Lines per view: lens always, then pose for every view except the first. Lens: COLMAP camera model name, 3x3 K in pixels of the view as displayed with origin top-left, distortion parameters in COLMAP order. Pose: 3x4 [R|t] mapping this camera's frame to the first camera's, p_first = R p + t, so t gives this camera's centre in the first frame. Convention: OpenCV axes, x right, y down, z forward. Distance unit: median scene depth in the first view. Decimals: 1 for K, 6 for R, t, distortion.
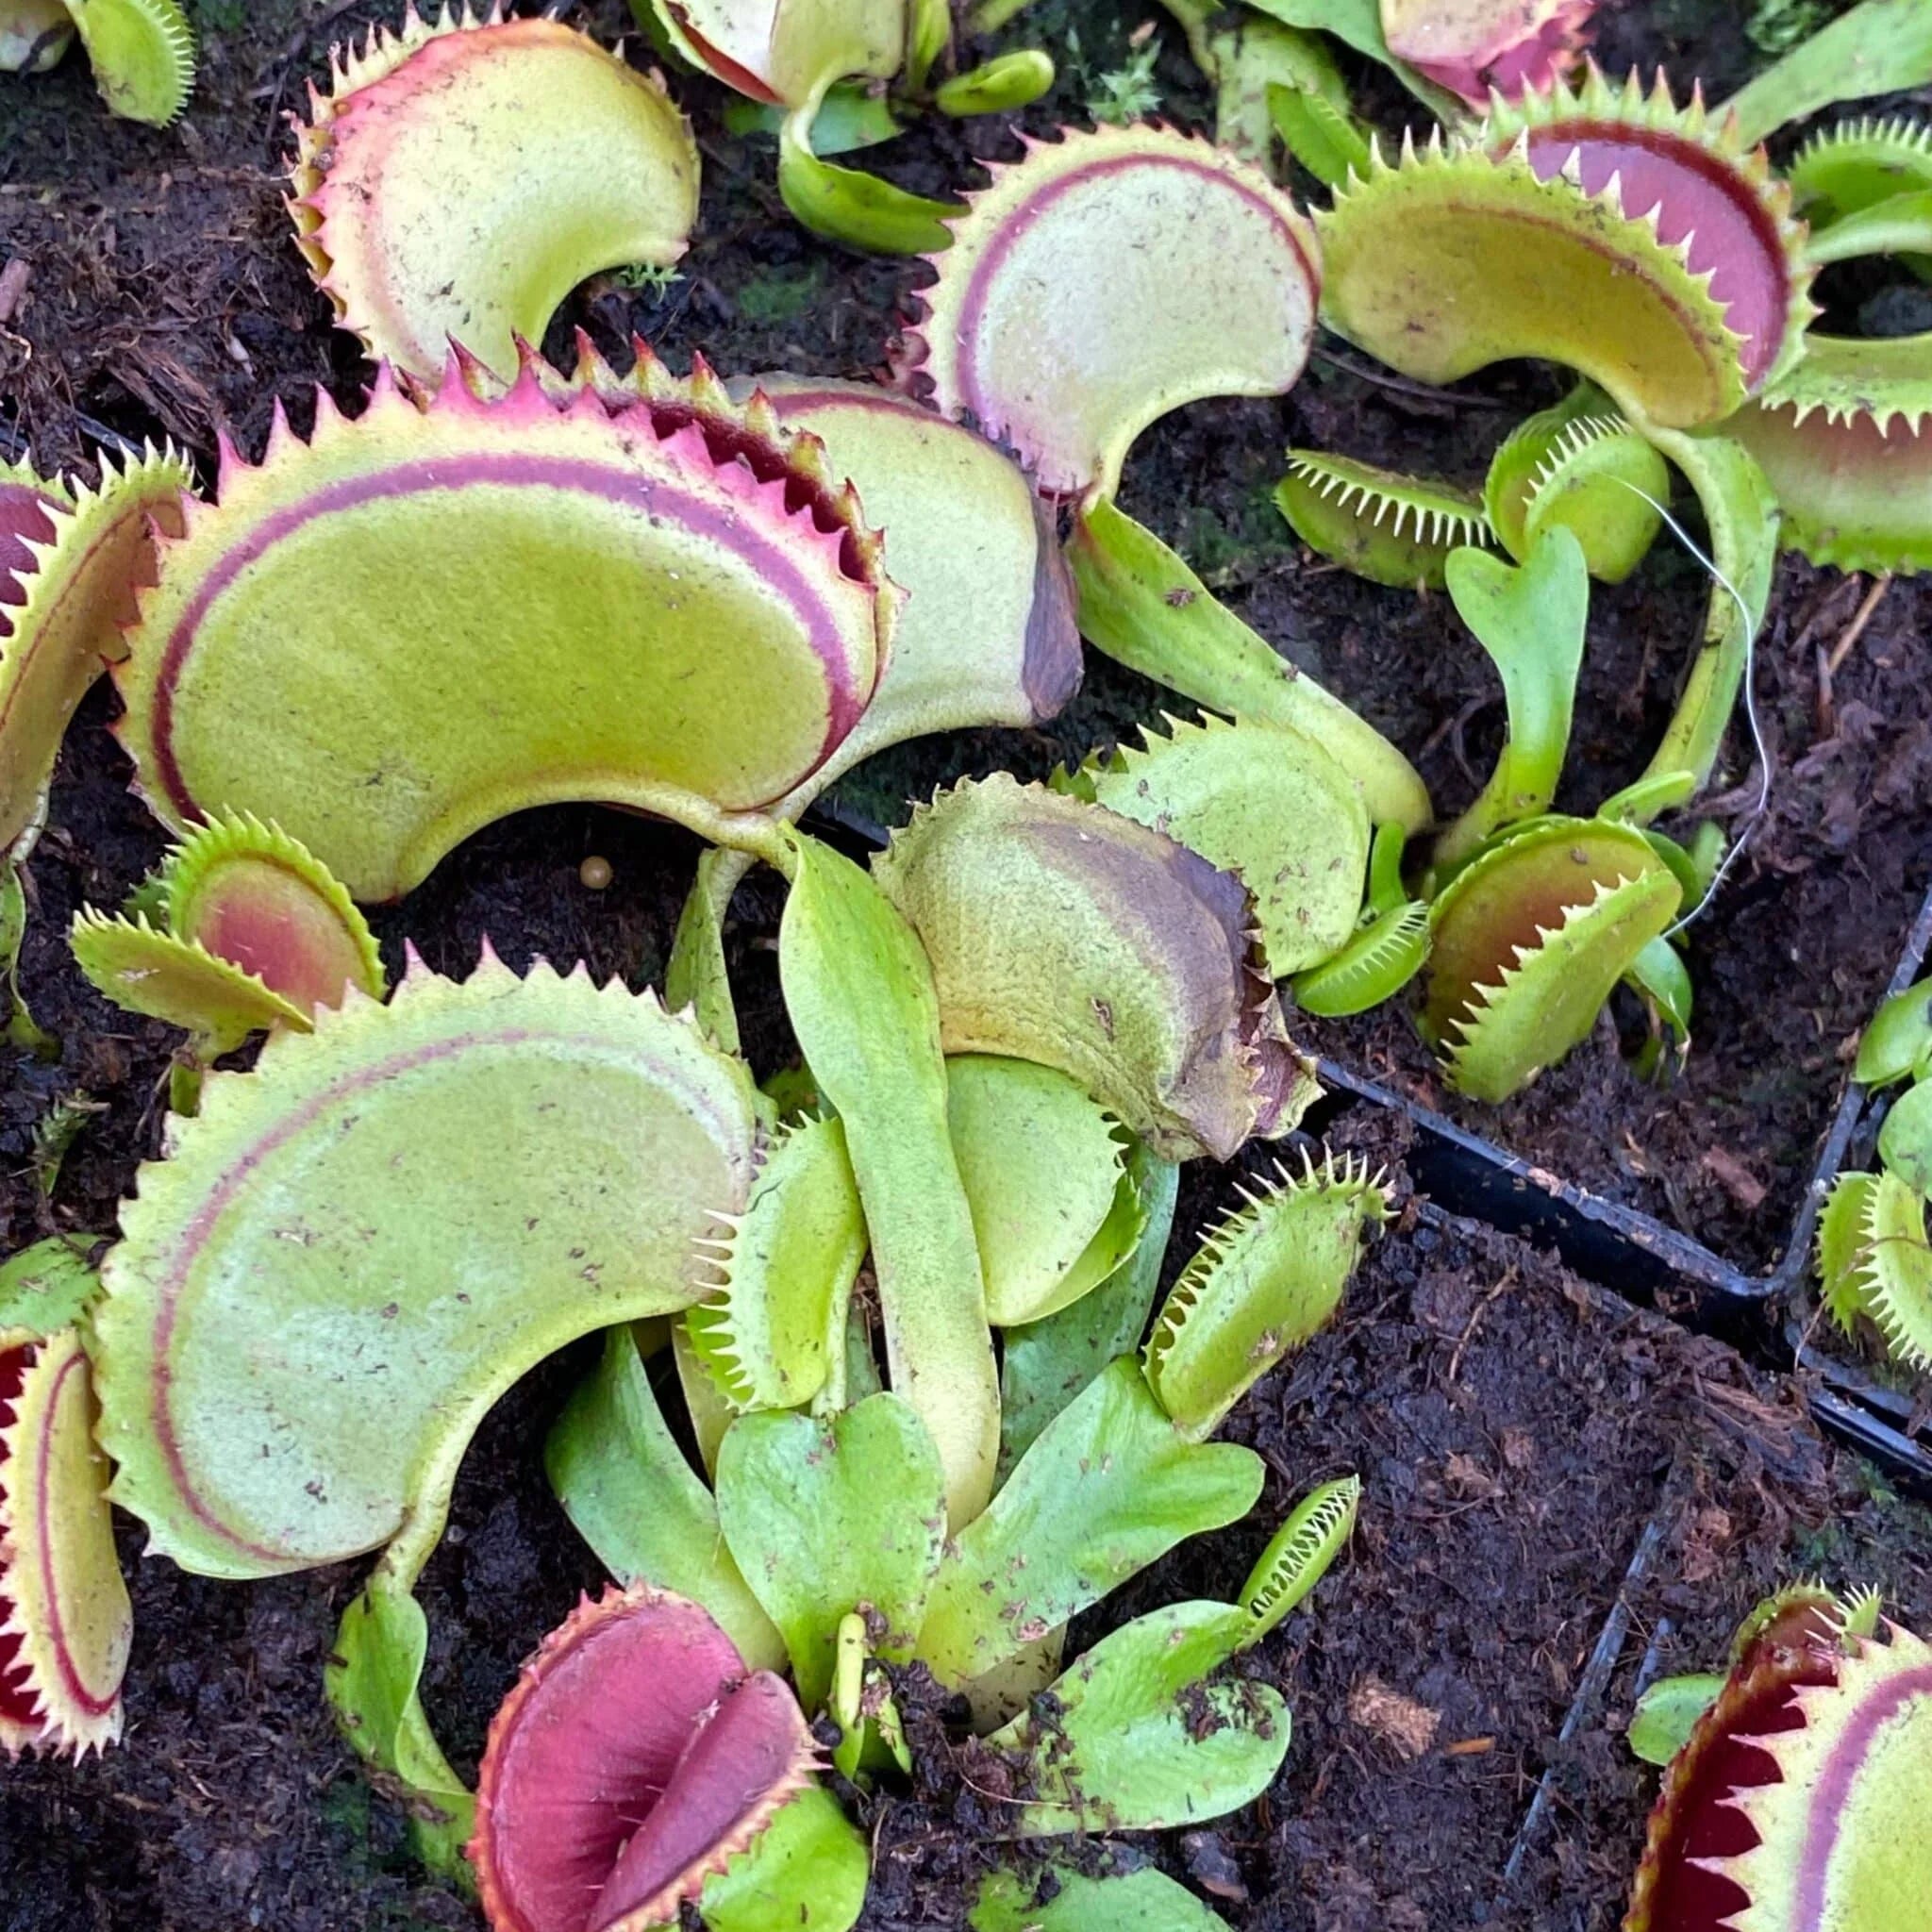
lens RADIAL K [[3625.7, 0, 966.0], [0, 3625.7, 966.0], [0, 0, 1]] dist [0.195643, -0.691703]
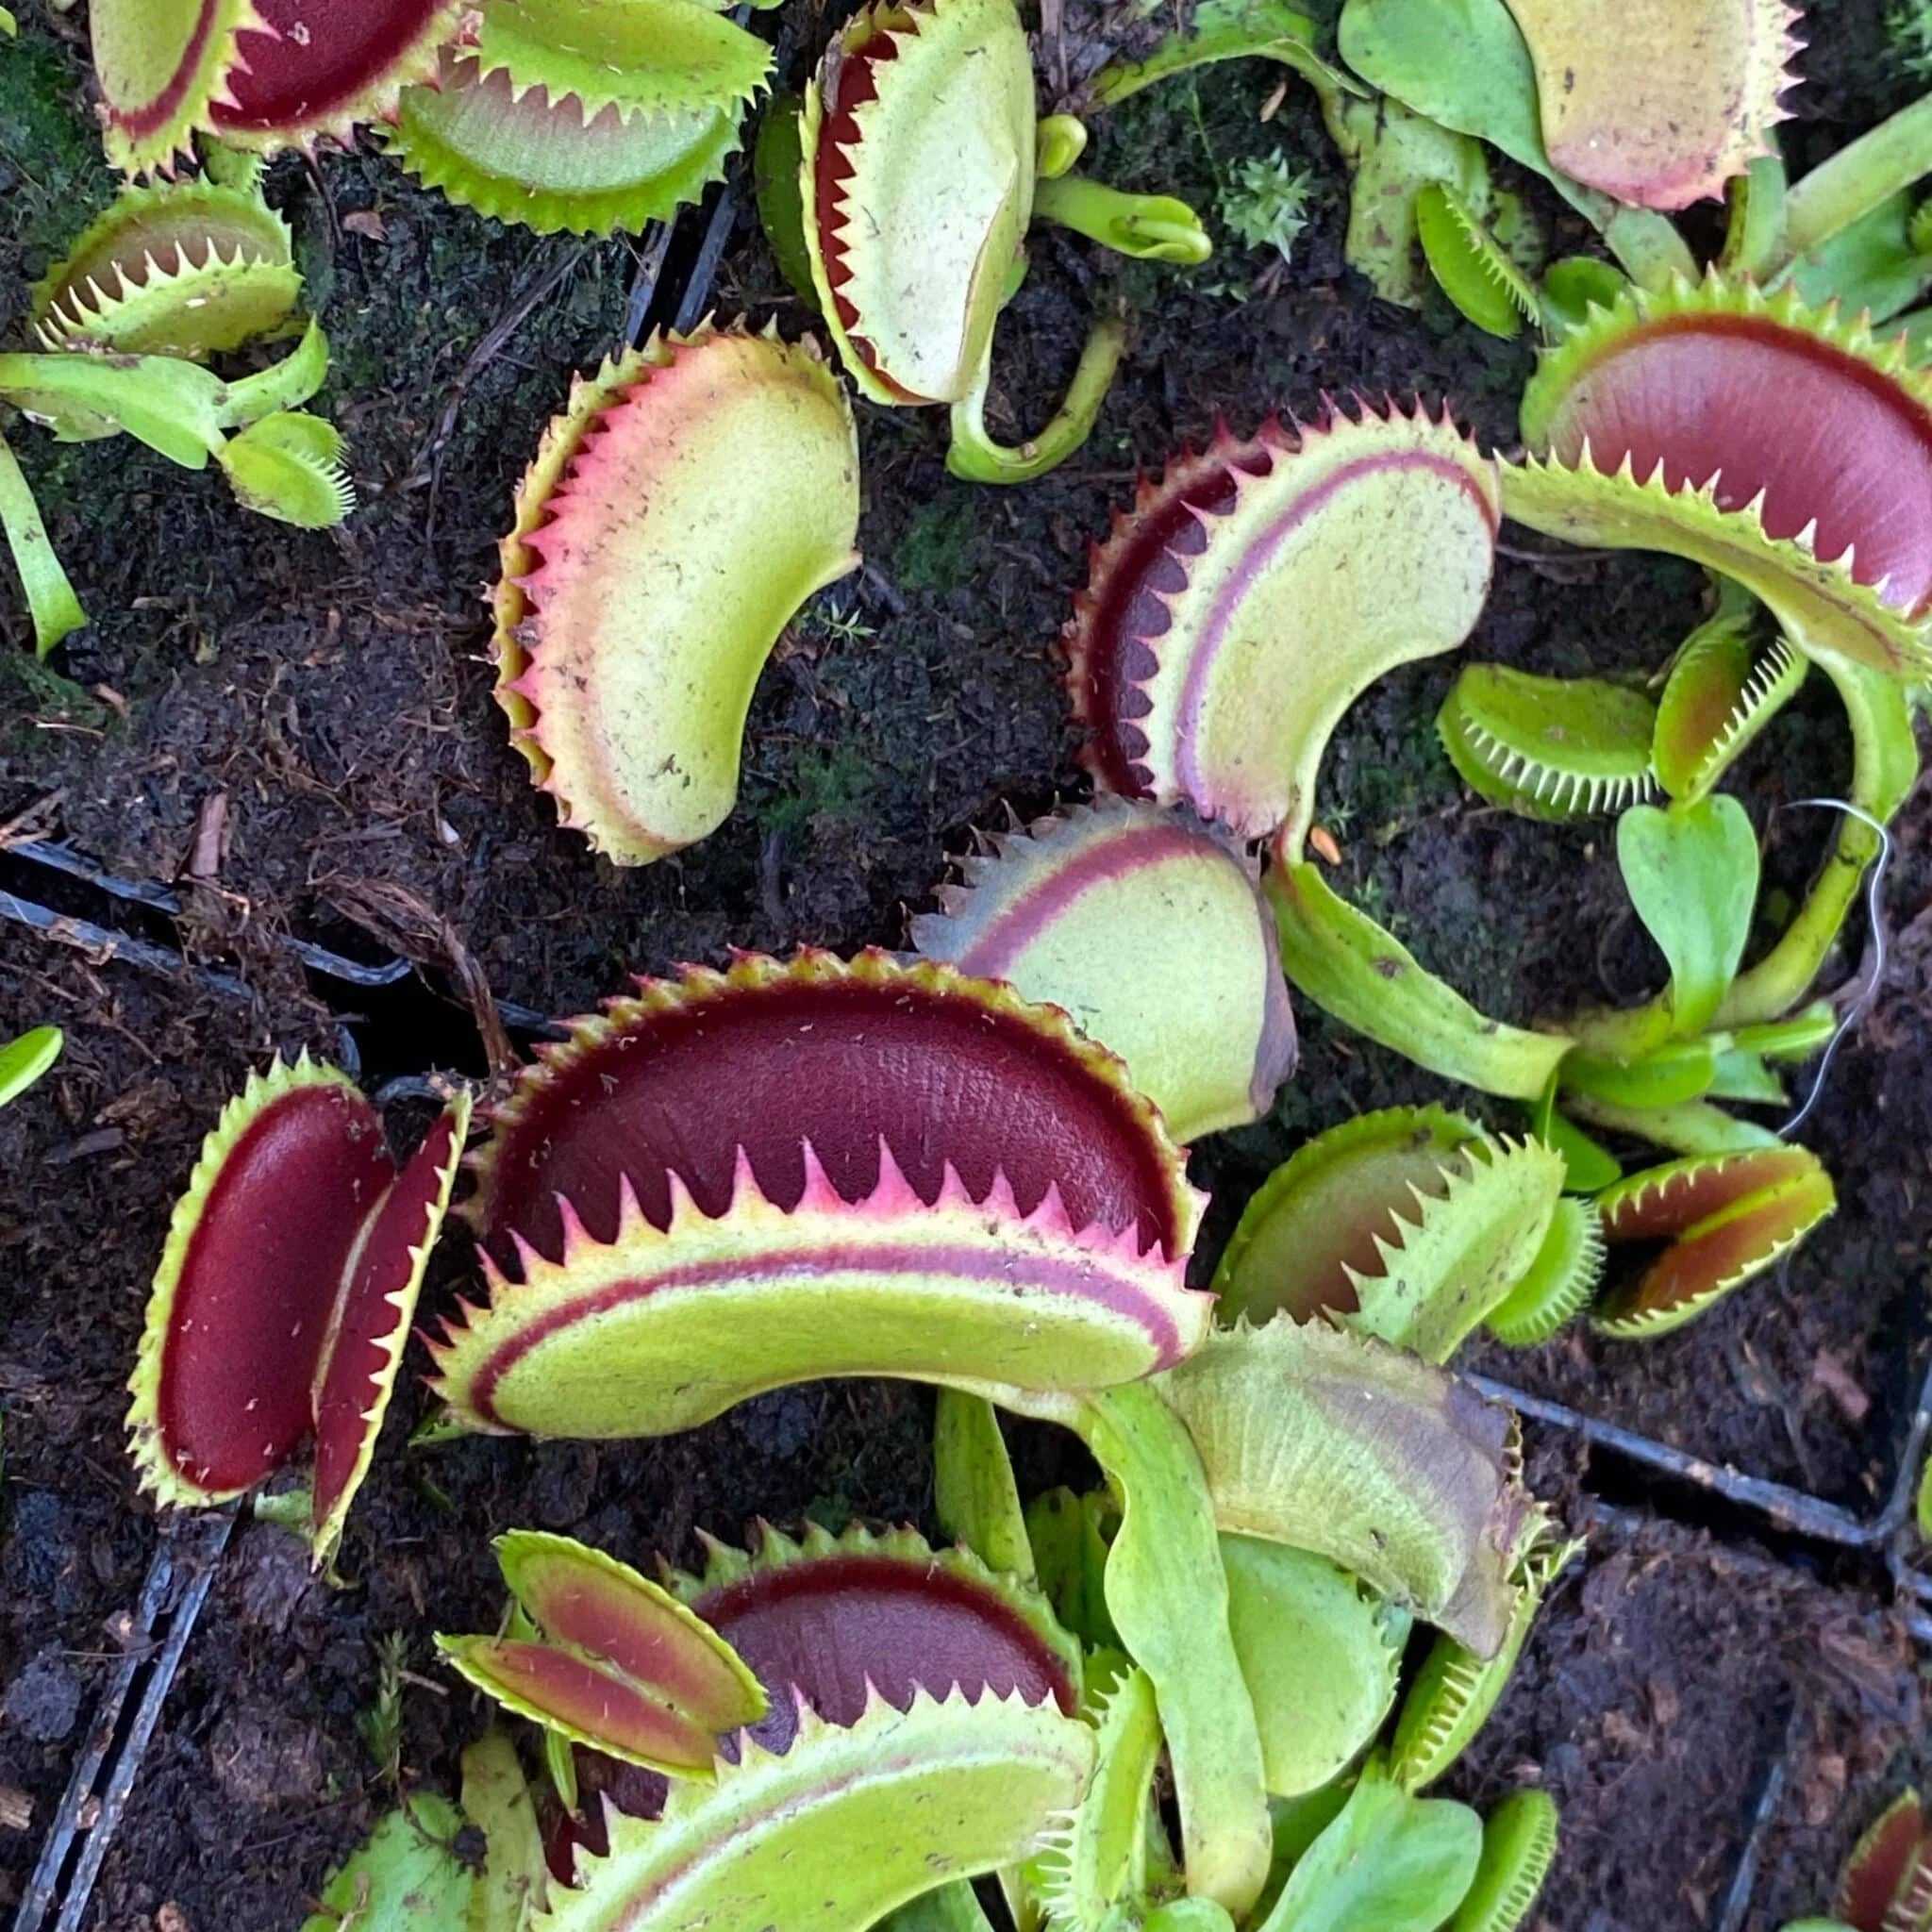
lens RADIAL K [[3638.7, 0, 1007.4], [0, 3638.7, 965.7], [0, 0, 1]] dist [0.156526, -0.273551]
pose [[0.984622, -0.066996, 0.161344, -0.212463], [-0.015519, 0.886351, 0.462754, -0.579207], [-0.174010, -0.458142, 0.871680, 0.142624]]
